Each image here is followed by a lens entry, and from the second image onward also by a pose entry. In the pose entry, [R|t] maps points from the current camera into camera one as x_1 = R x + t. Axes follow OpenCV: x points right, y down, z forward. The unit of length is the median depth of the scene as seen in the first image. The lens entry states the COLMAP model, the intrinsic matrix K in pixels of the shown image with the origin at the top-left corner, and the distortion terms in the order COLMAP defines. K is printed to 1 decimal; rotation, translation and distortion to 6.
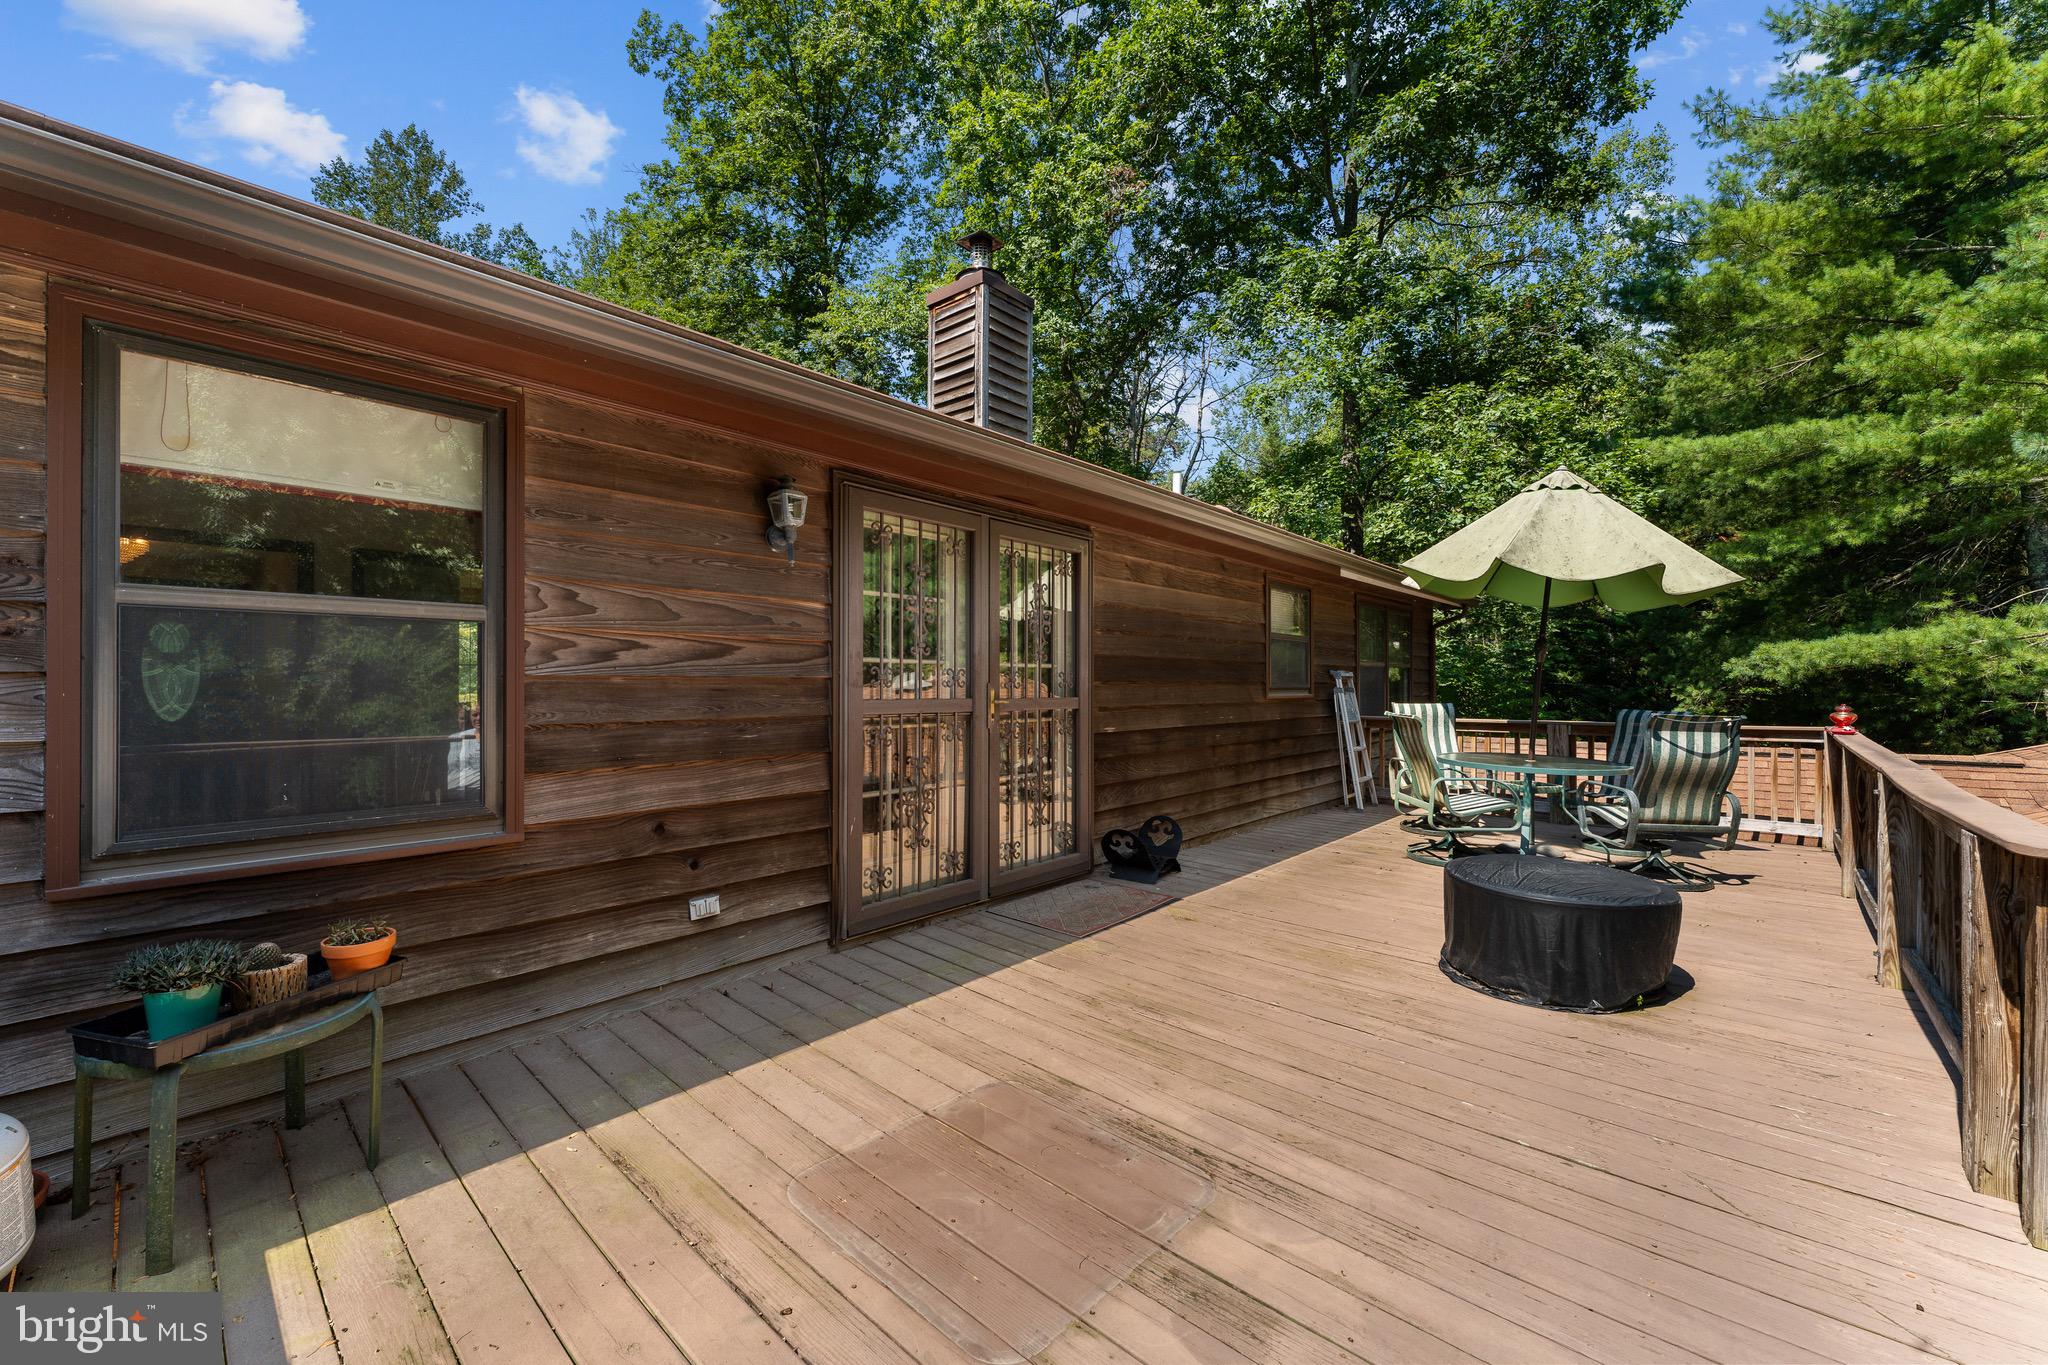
lens RADIAL K [[824.8, 0, 1010.5], [0, 824.8, 687.0], [0, 0, 1]] dist [0.001003, 0.000965]
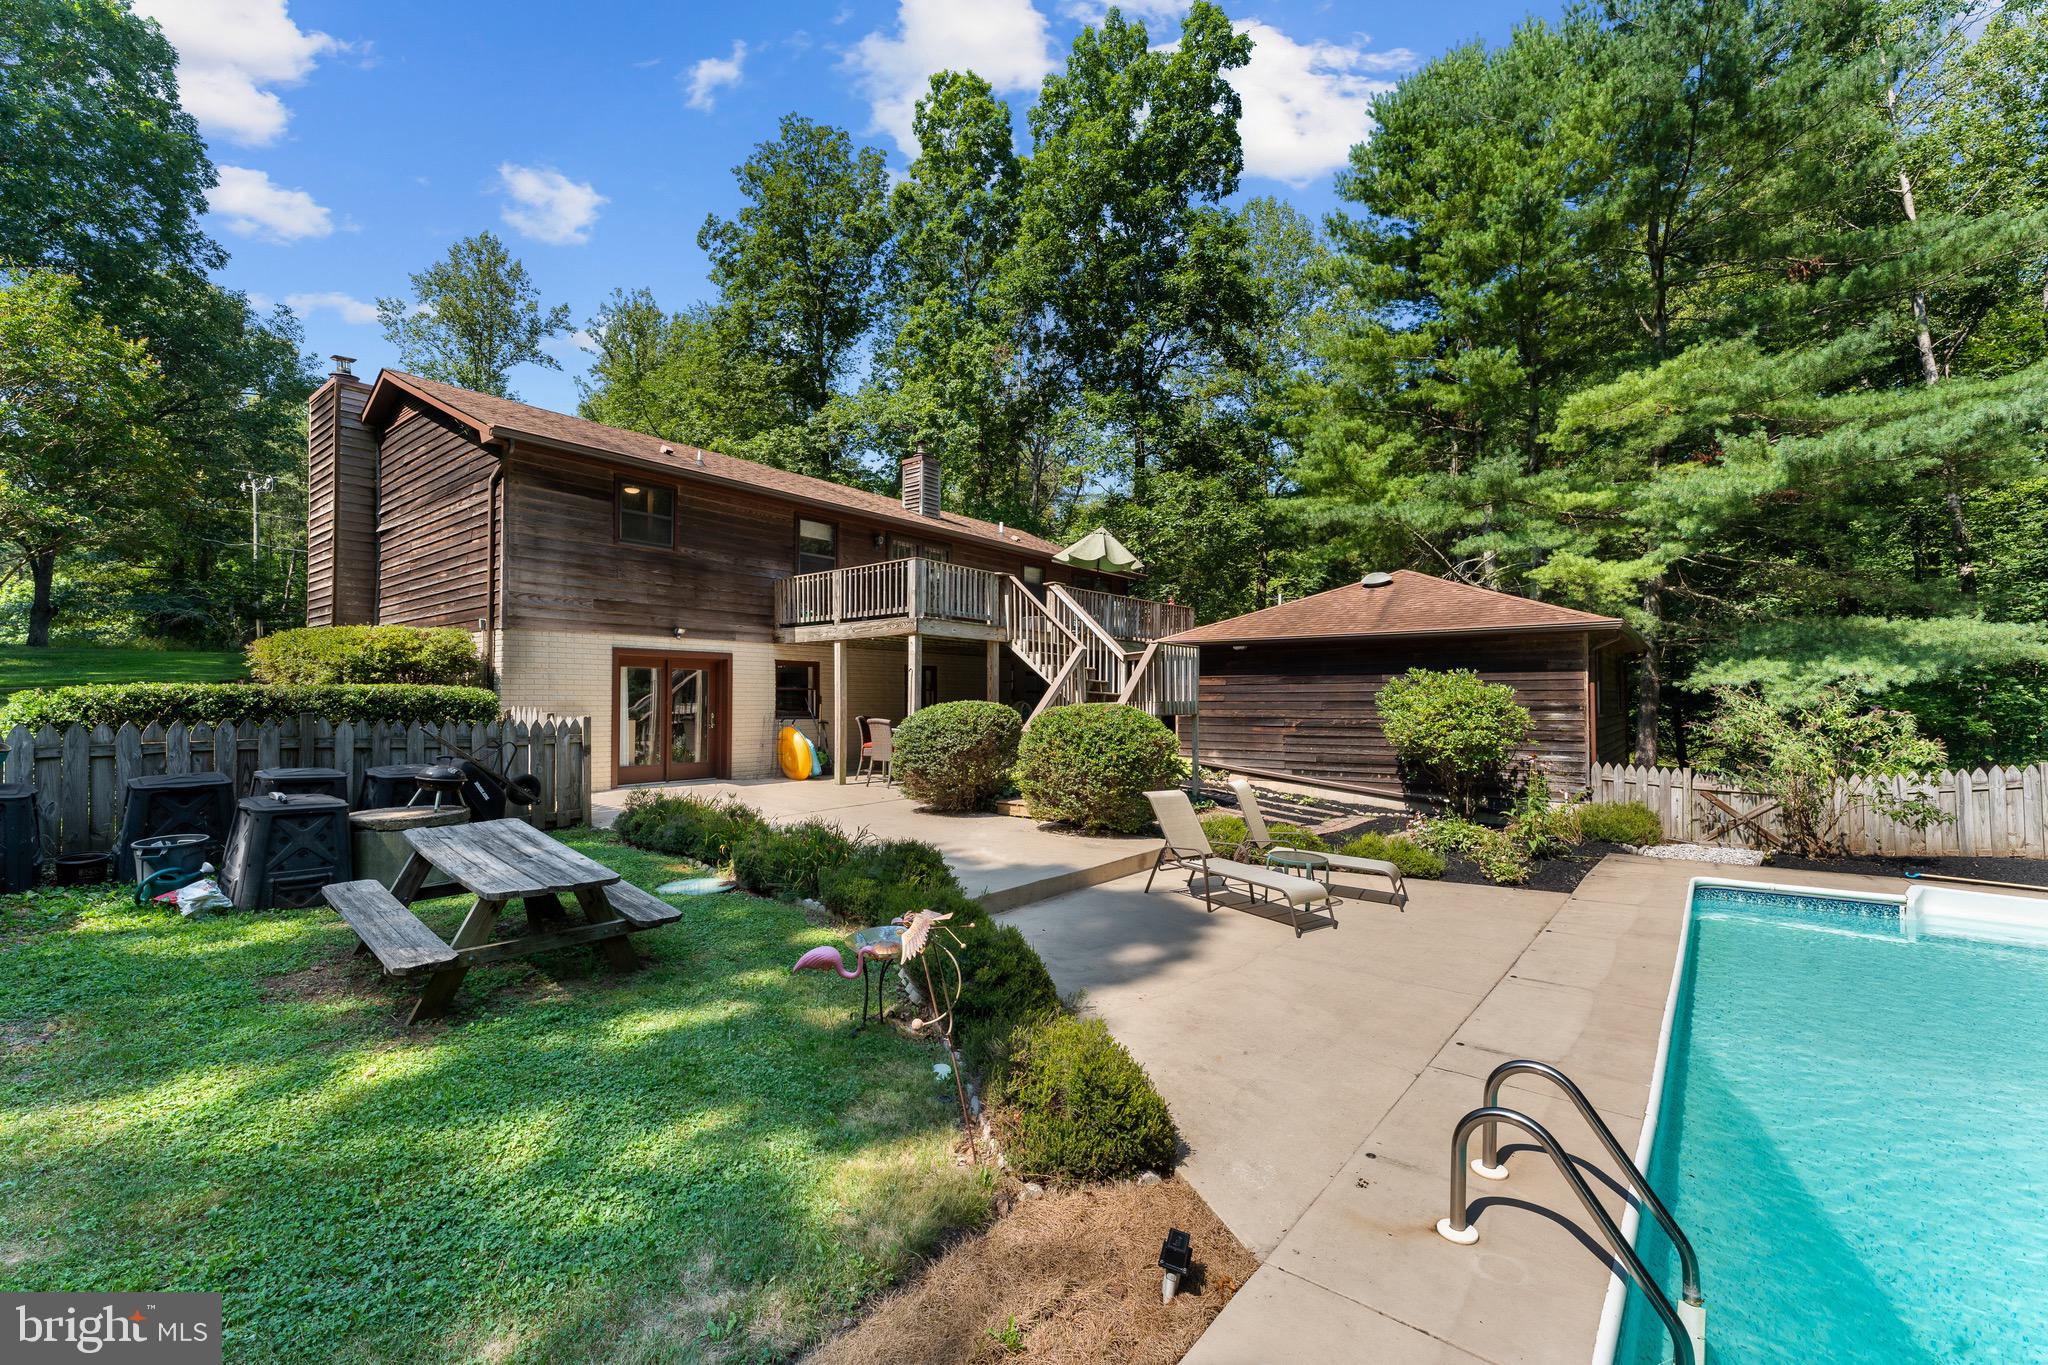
lens RADIAL K [[824.8, 0, 1023.4], [0, 824.8, 677.8], [0, 0, 1]] dist [0.001003, 0.000965]
pose [[0.997393, -0.007668, 0.071754, 0.030883], [0.009514, 0.999631, -0.025430, 0.102859], [-0.071532, 0.026046, 0.997098, -0.547508]]
